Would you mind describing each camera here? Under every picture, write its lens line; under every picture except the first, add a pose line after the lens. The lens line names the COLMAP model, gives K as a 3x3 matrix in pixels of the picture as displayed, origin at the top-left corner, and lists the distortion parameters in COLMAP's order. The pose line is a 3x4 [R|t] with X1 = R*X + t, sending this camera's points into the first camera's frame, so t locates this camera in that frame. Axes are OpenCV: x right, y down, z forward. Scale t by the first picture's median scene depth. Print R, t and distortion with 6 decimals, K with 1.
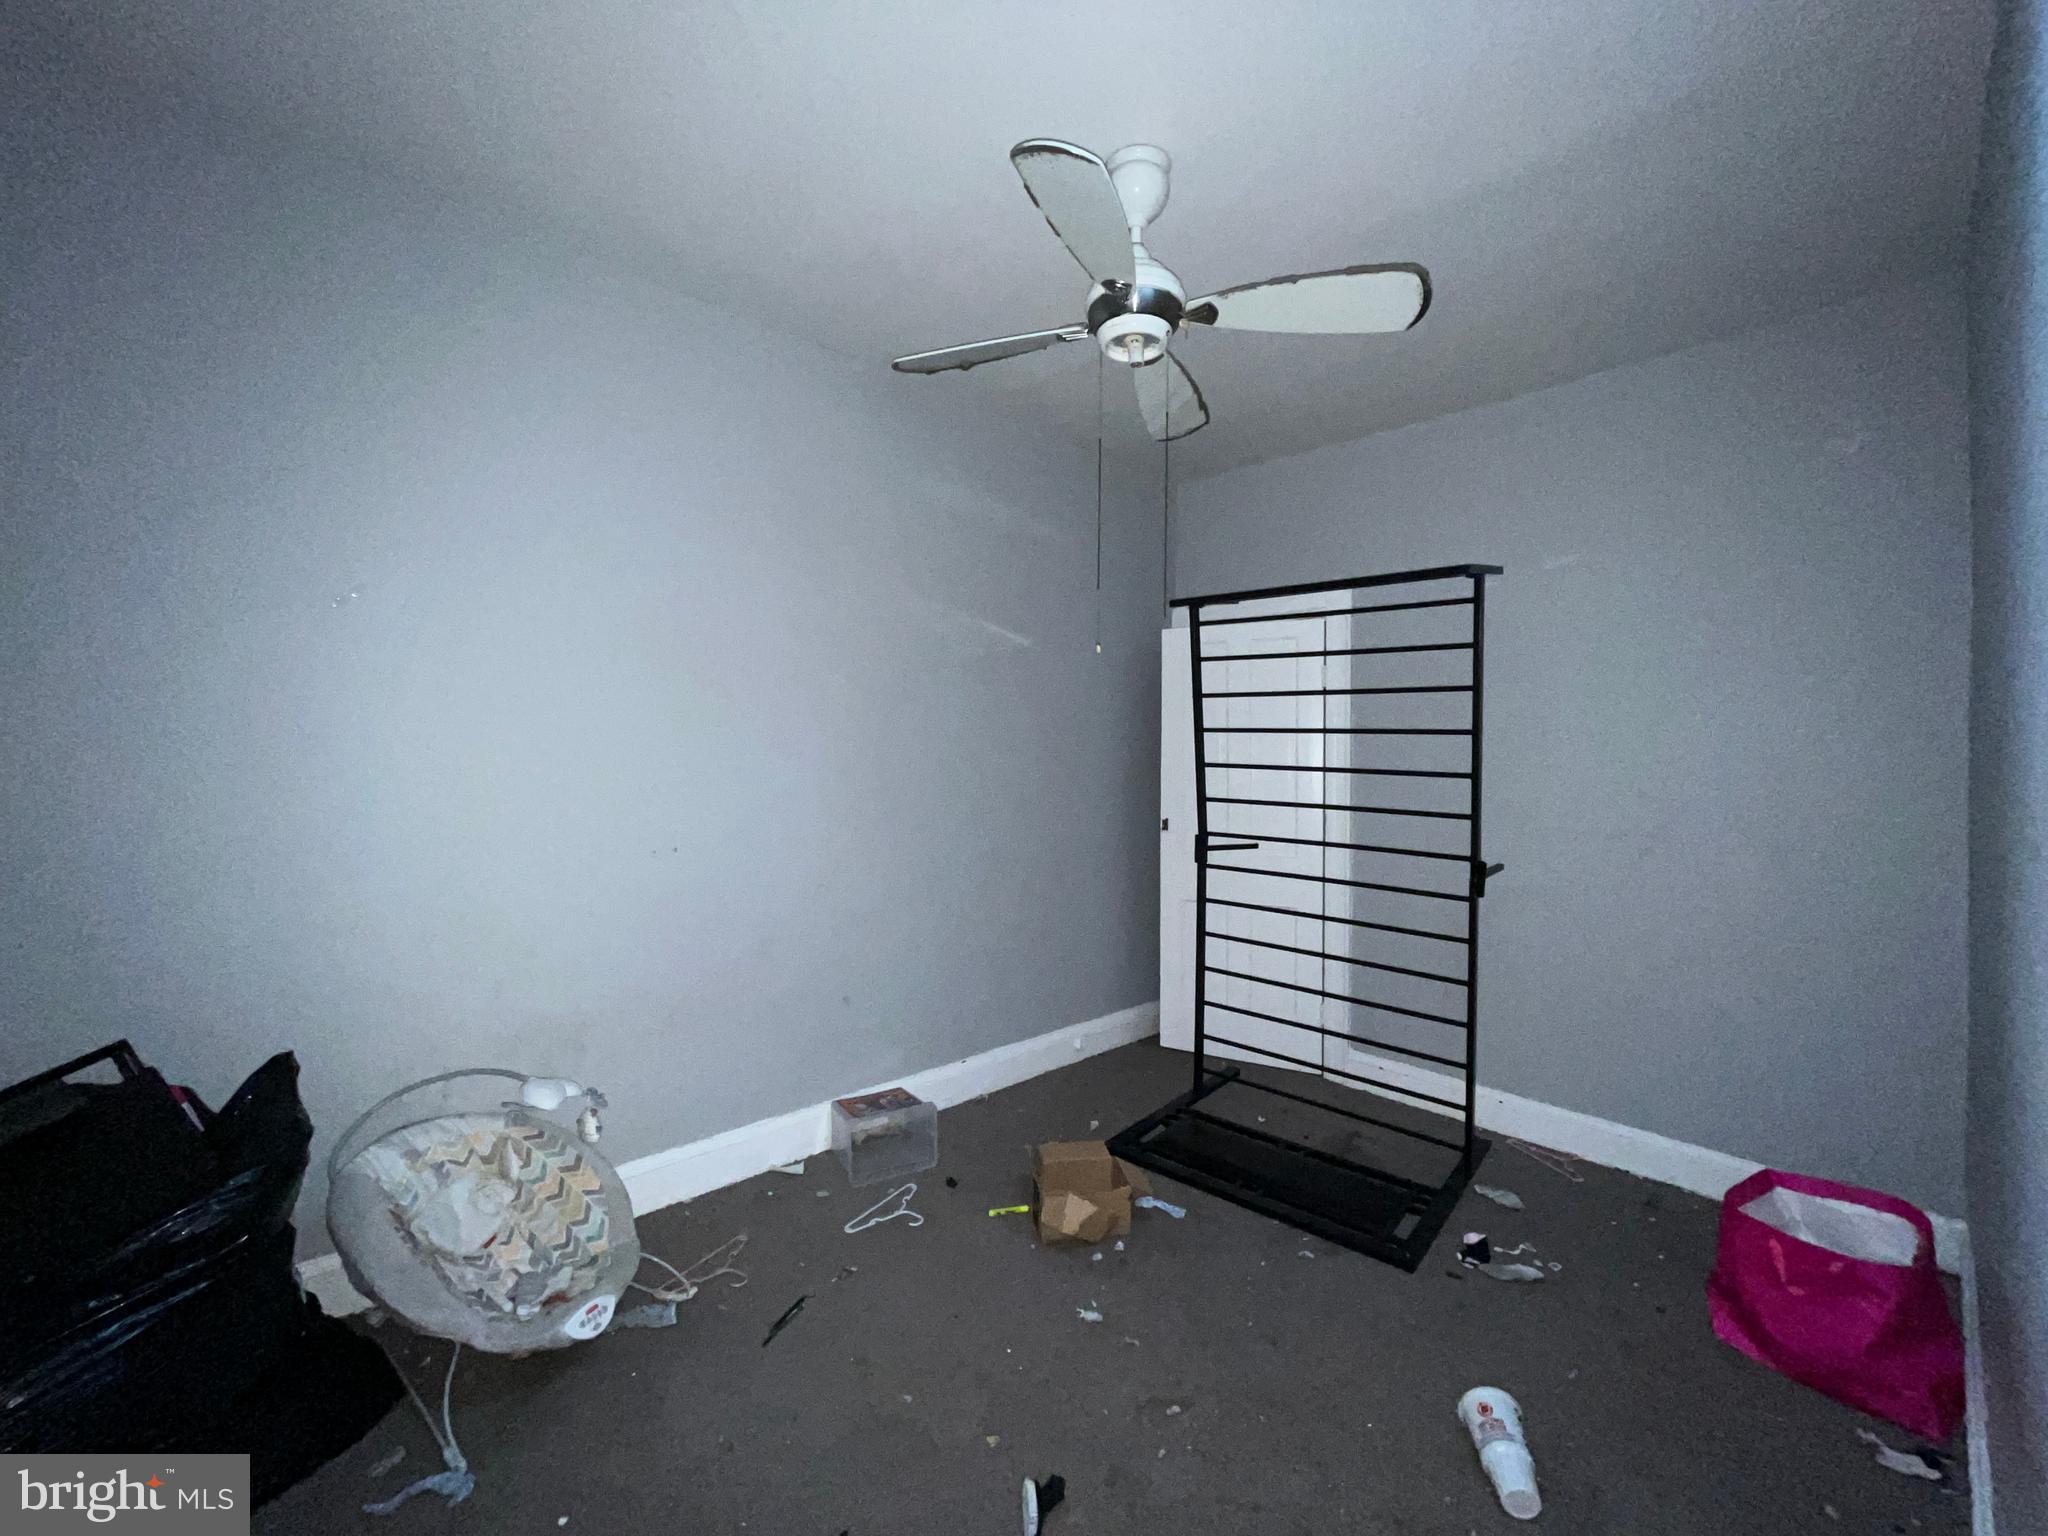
lens RADIAL K [[823.0, 0, 1023.7], [0, 823.0, 761.4], [0, 0, 1]] dist [-0.003686, -0.000034]
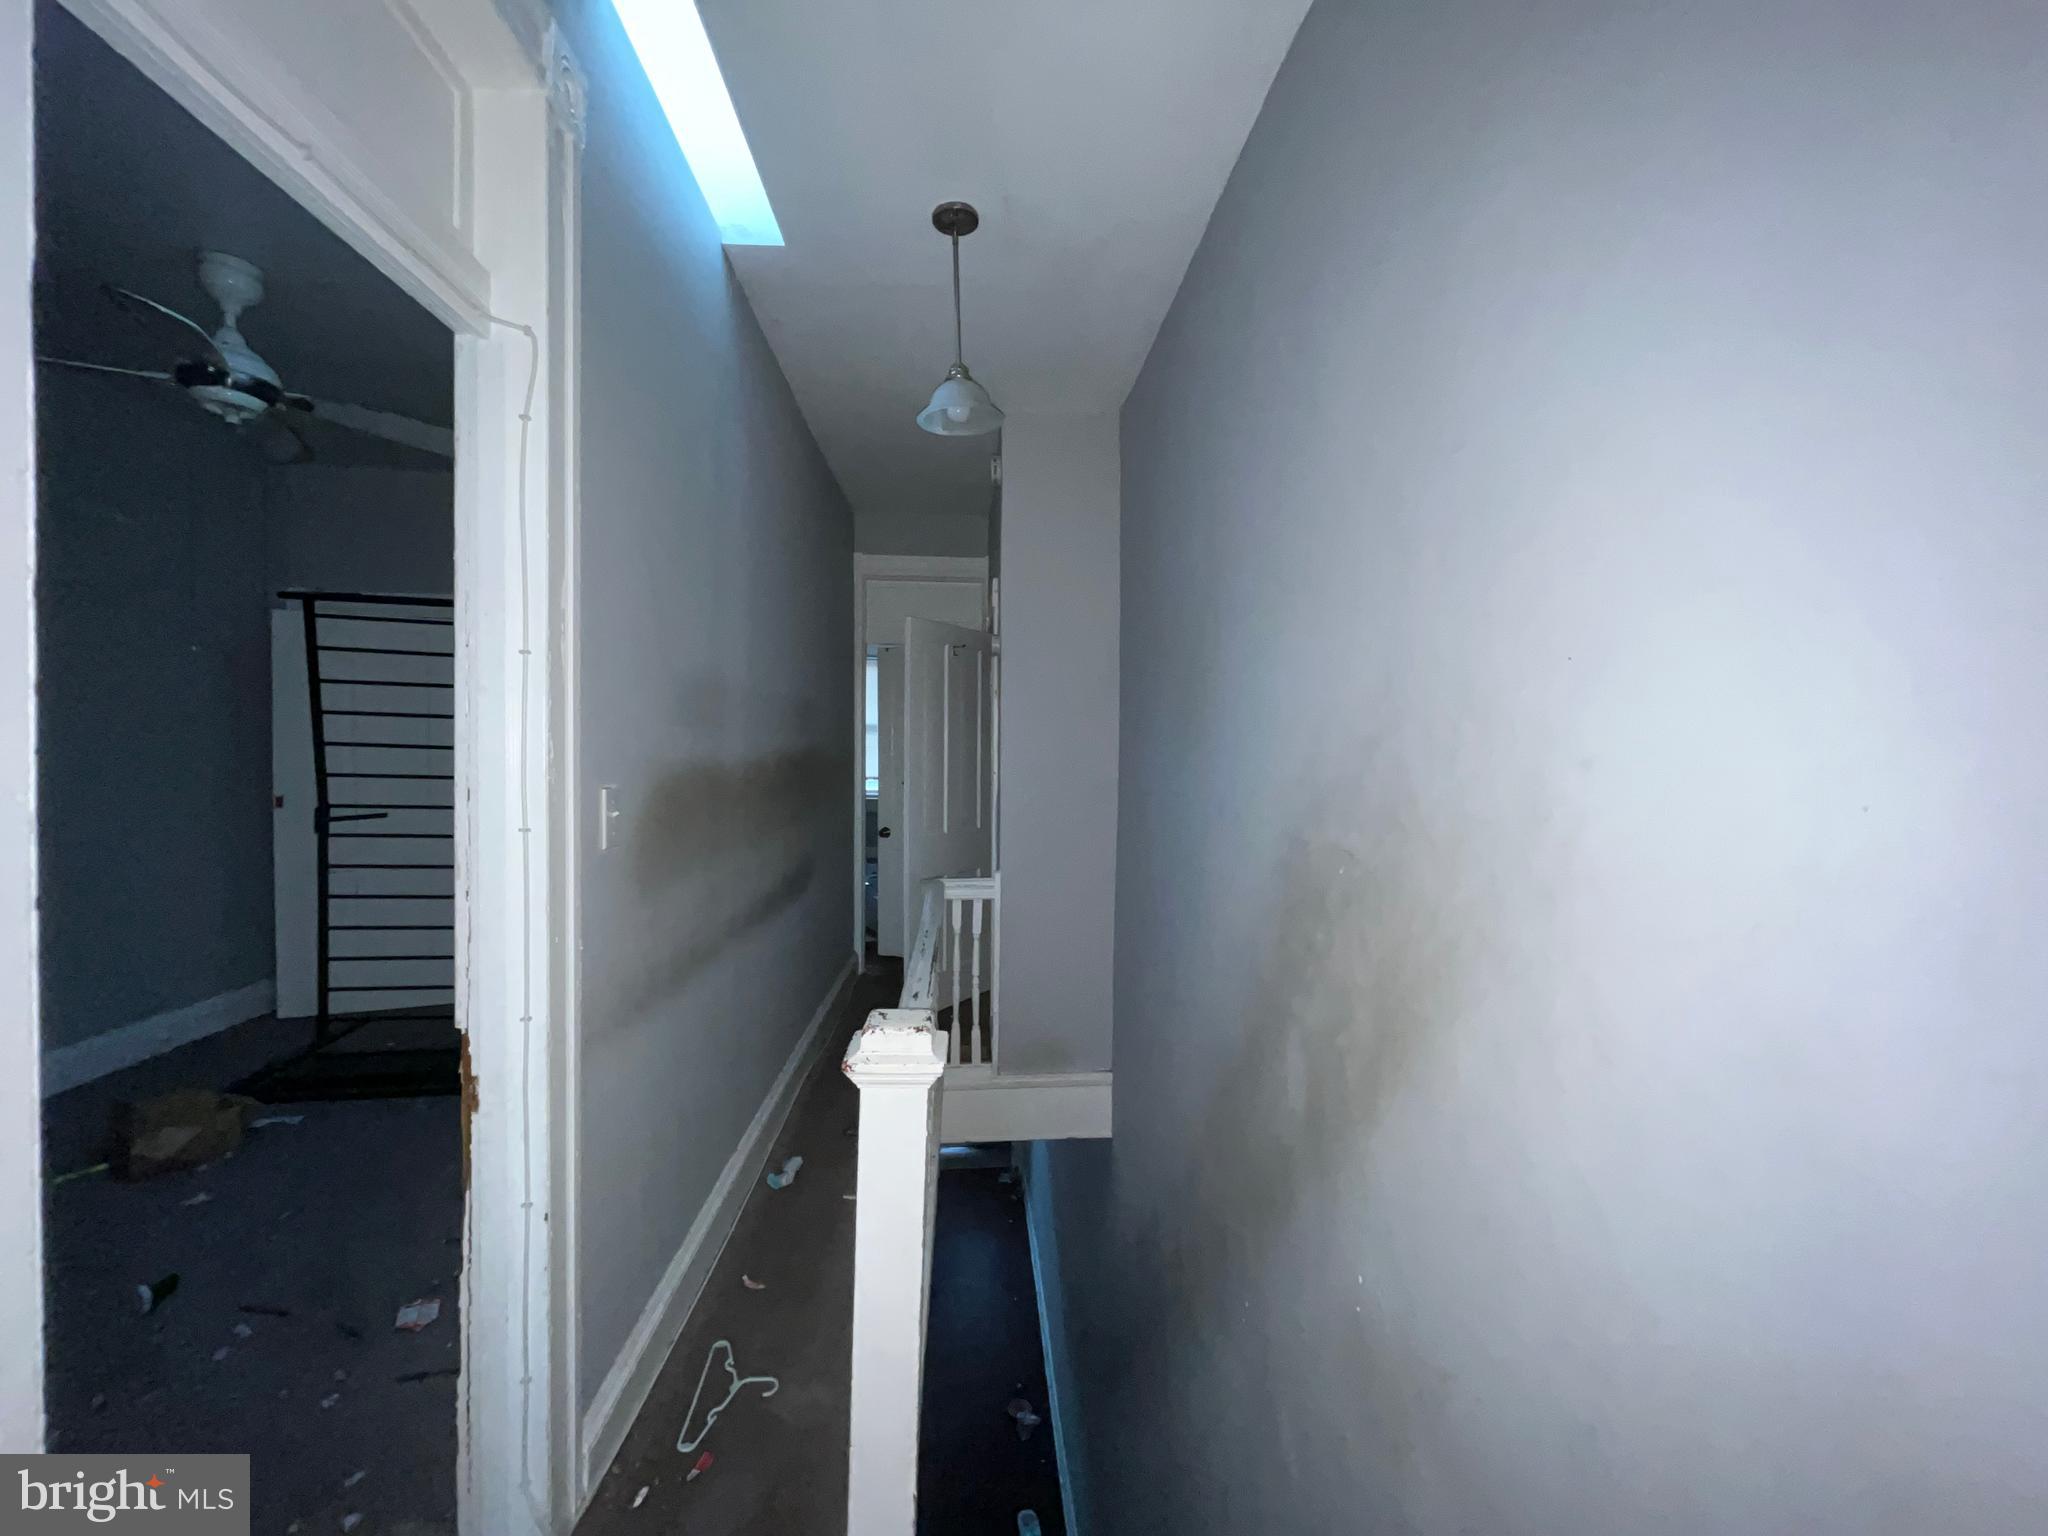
lens RADIAL K [[823.0, 0, 1023.7], [0, 823.0, 761.4], [0, 0, 1]] dist [-0.003686, -0.000034]
pose [[0.622847, -0.017551, 0.782147, -0.056542], [-0.000274, 0.999743, 0.022652, 0.002718], [-0.782344, -0.014323, 0.622682, -0.416443]]
